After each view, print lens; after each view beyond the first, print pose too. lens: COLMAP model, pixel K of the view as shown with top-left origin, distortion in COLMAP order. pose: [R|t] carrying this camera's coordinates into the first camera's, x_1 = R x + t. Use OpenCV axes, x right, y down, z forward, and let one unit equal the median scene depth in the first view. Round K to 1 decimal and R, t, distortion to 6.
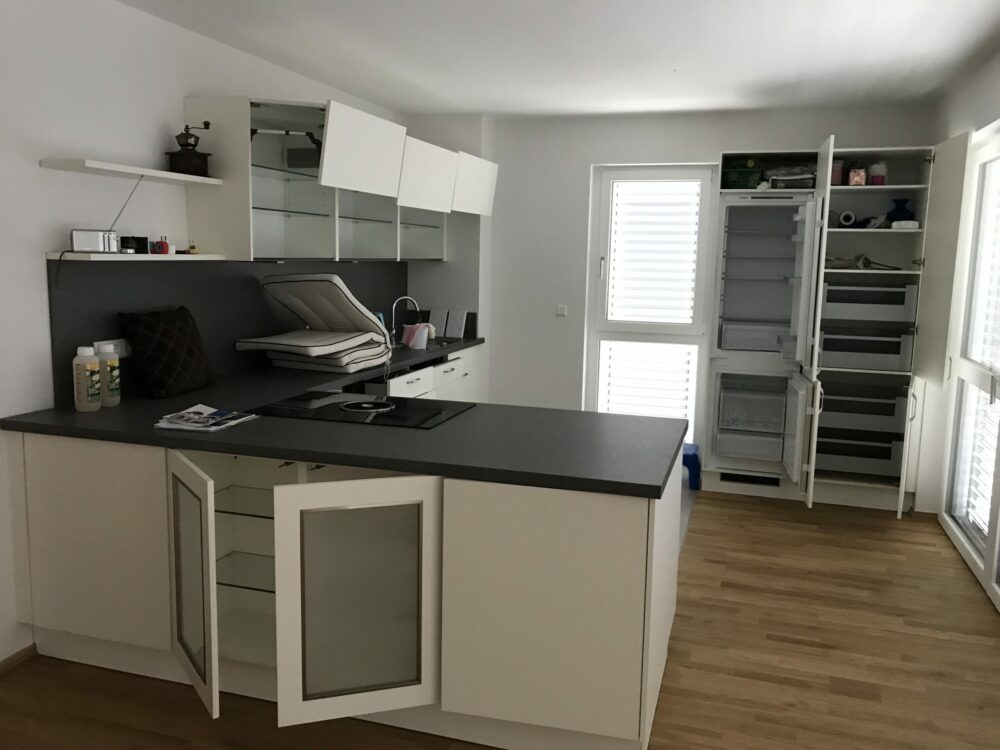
lens RADIAL K [[830.9, 0, 494.5], [0, 830.9, 373.2], [0, 0, 1]] dist [0.045667, 0.002907]
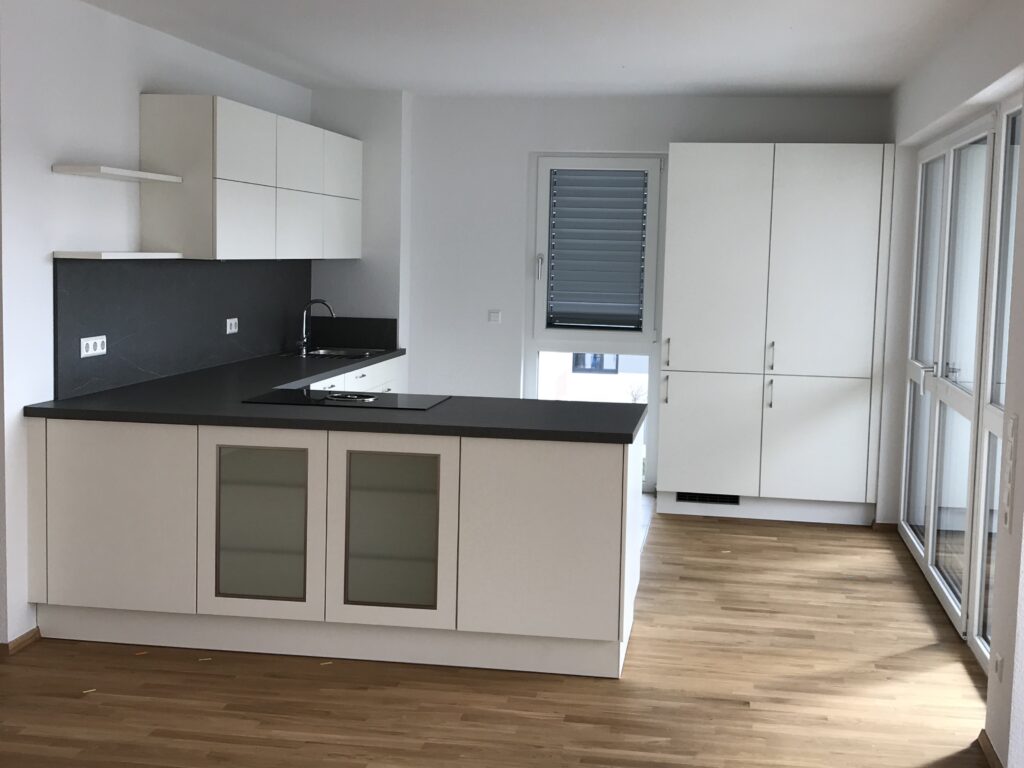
lens RADIAL K [[1459.1, 0, 512.0], [0, 1459.1, 384.0], [0, 0, 1]] dist [0.204146, 0.014182]
pose [[0.987825, -0.010643, 0.155207, -0.245522], [0.017775, 0.998845, -0.044638, 0.112005], [-0.154553, 0.046853, 0.986873, -0.888687]]
